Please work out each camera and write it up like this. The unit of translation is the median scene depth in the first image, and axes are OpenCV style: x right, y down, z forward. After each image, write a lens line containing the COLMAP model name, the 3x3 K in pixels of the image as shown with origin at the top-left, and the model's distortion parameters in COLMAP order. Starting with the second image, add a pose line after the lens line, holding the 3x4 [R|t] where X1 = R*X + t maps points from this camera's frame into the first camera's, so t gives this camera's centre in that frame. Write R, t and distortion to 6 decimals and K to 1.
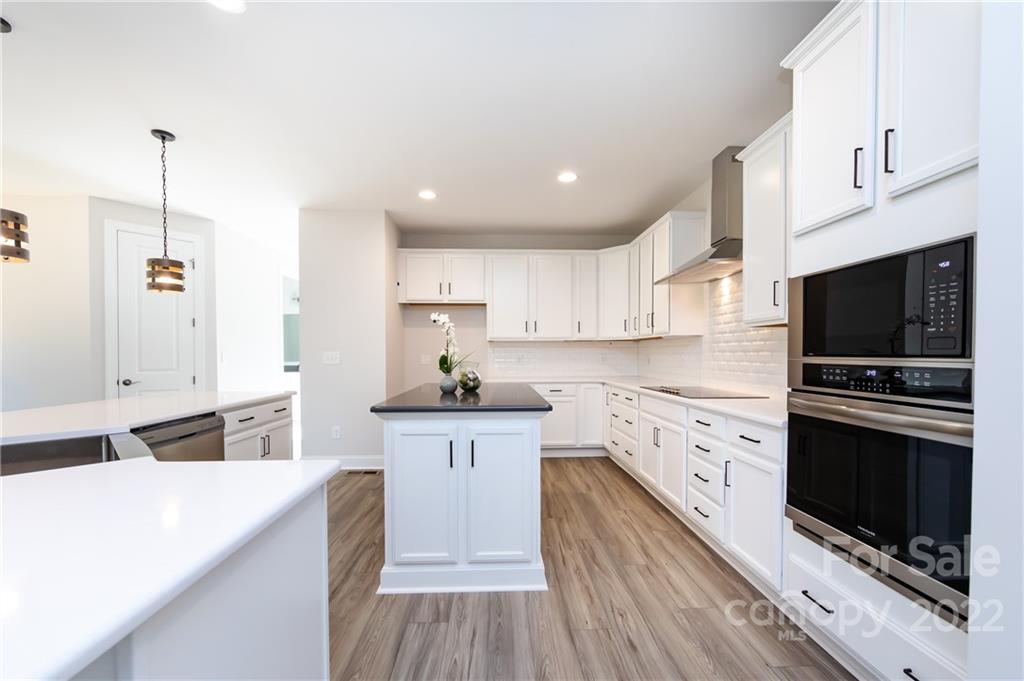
lens RADIAL K [[408.8, 0, 505.9], [0, 408.8, 353.6], [0, 0, 1]] dist [0.007648, -0.000323]
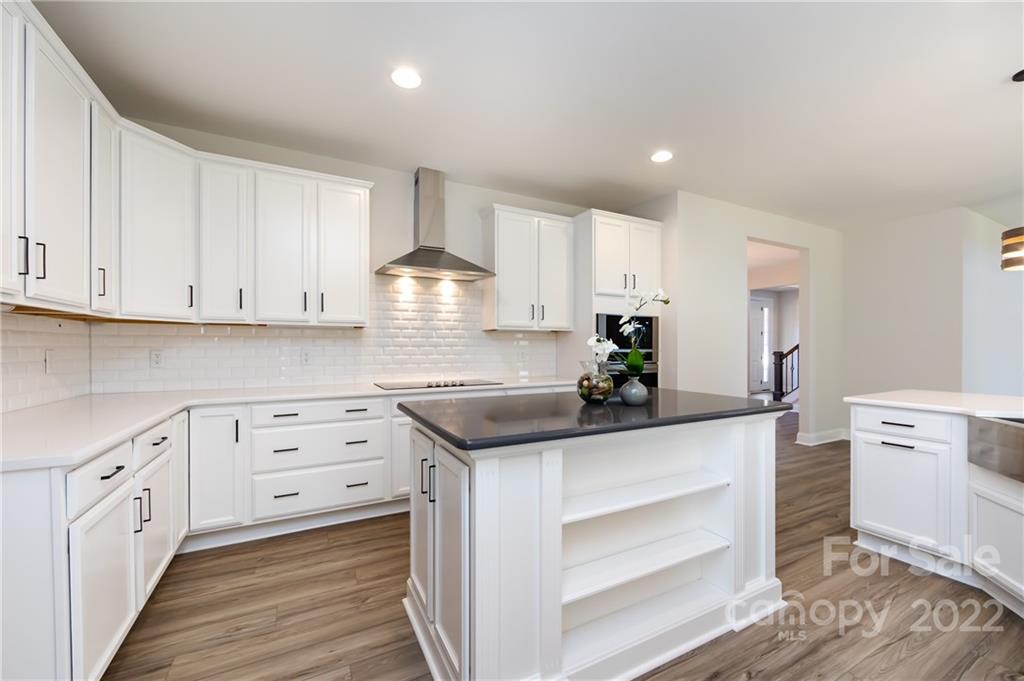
lens RADIAL K [[408.2, 0, 513.2], [0, 408.2, 346.1], [0, 0, 1]] dist [0.003144, 0.000060]
pose [[-0.435829, 0.004470, 0.900018, -0.589085], [0.001007, 0.999989, -0.004479, -0.000212], [-0.900029, -0.001046, -0.435829, 1.310634]]
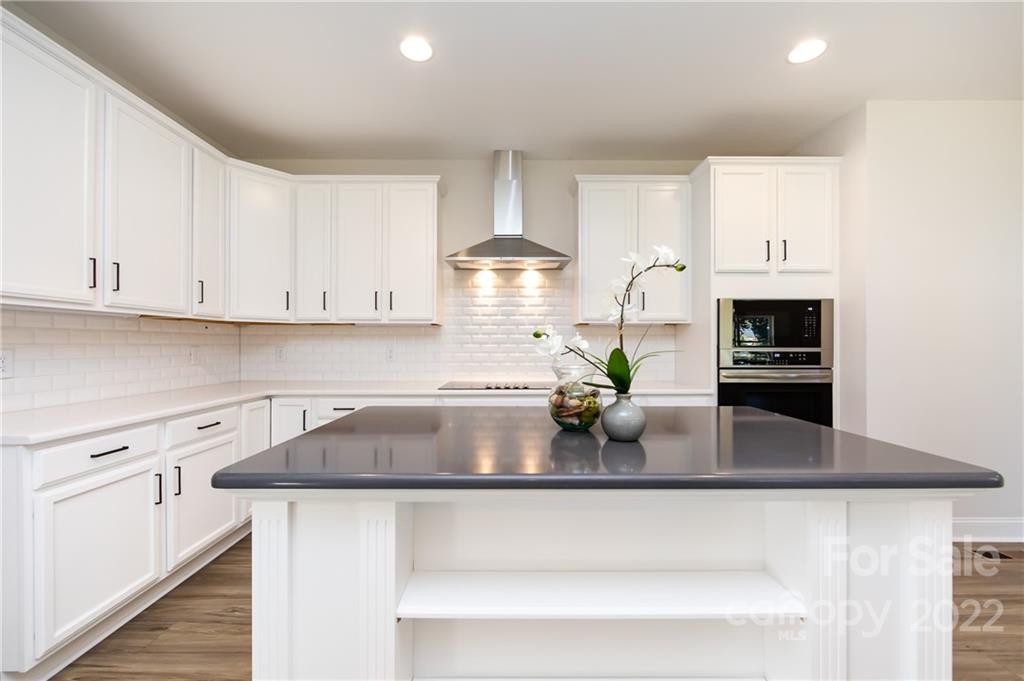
lens RADIAL K [[406.7, 0, 512.0], [0, 406.7, 340.5], [0, 0, 1]] dist [0.000751, 0.000099]
pose [[0.029234, 0.010080, 0.999522, -0.501445], [-0.000437, 0.999949, -0.010072, -0.002231], [-0.999573, -0.000142, 0.029236, 0.978774]]
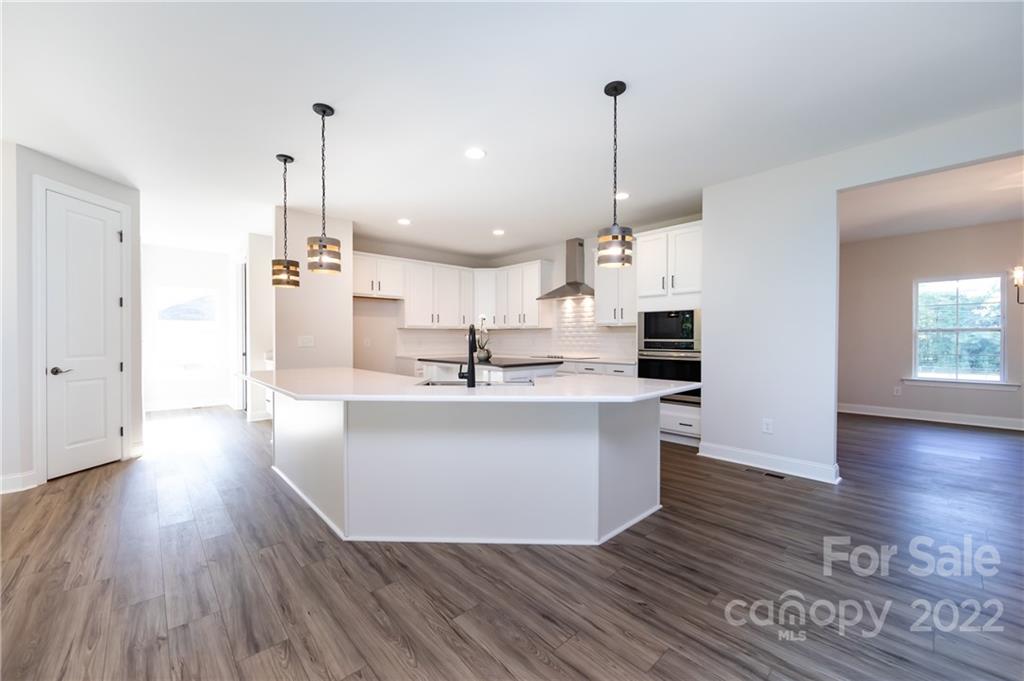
lens RADIAL K [[399.5, 0, 508.1], [0, 399.5, 338.5], [0, 0, 1]] dist [-0.001060, -0.000060]
pose [[0.758237, 0.001578, 0.651977, -1.021886], [-0.001231, 0.999999, -0.000988, 0.004375], [-0.651978, -0.000054, 0.758238, -0.296177]]
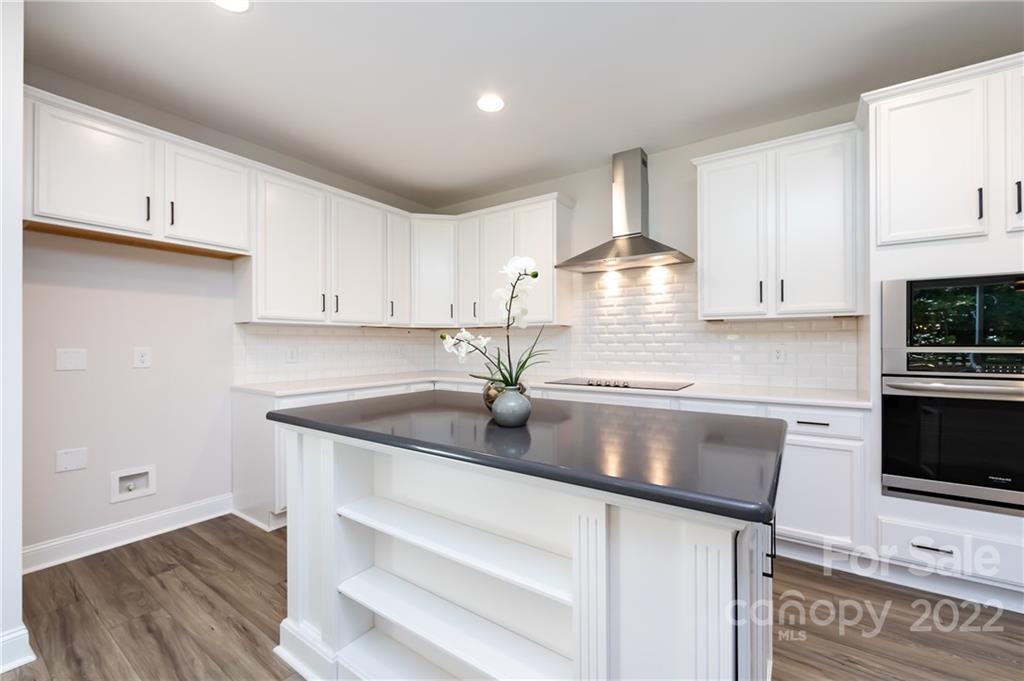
lens RADIAL K [[399.5, 0, 508.1], [0, 399.5, 338.5], [0, 0, 1]] dist [-0.001060, -0.000060]
pose [[0.580814, 0.009548, 0.813980, -0.476971], [0.002159, 0.999910, -0.013270, -0.002326], [-0.814033, 0.009465, 0.580741, 0.676303]]
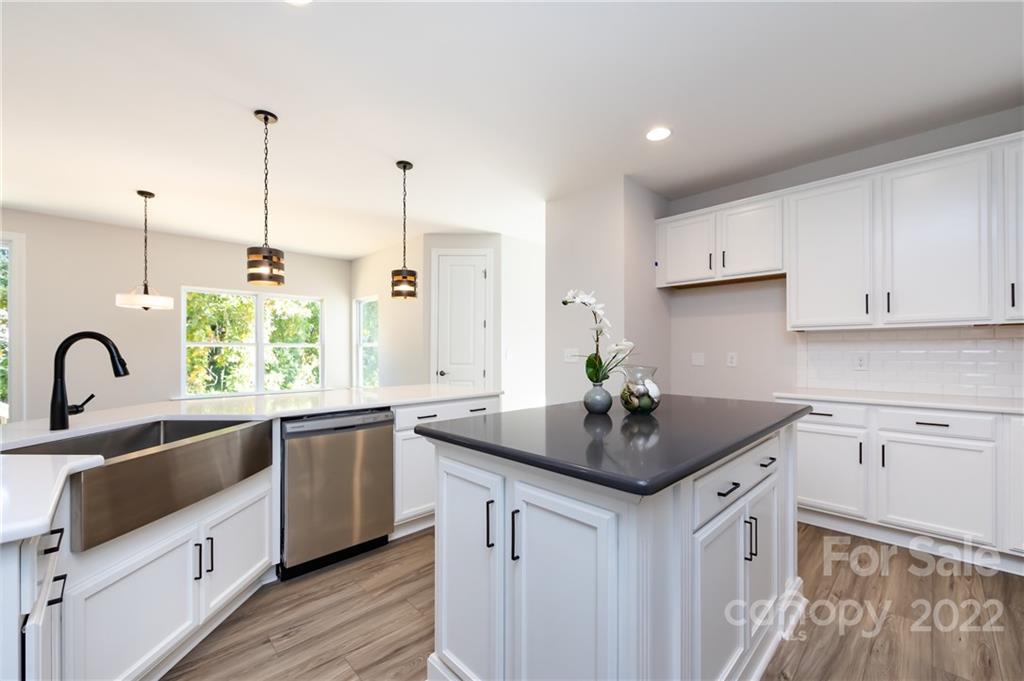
lens RADIAL K [[408.2, 0, 513.2], [0, 408.2, 346.1], [0, 0, 1]] dist [0.003144, 0.000060]
pose [[0.680201, -0.007204, -0.732990, 0.214064], [0.000455, 0.999956, -0.009405, -0.002894], [0.733025, 0.006064, 0.680174, 0.406870]]
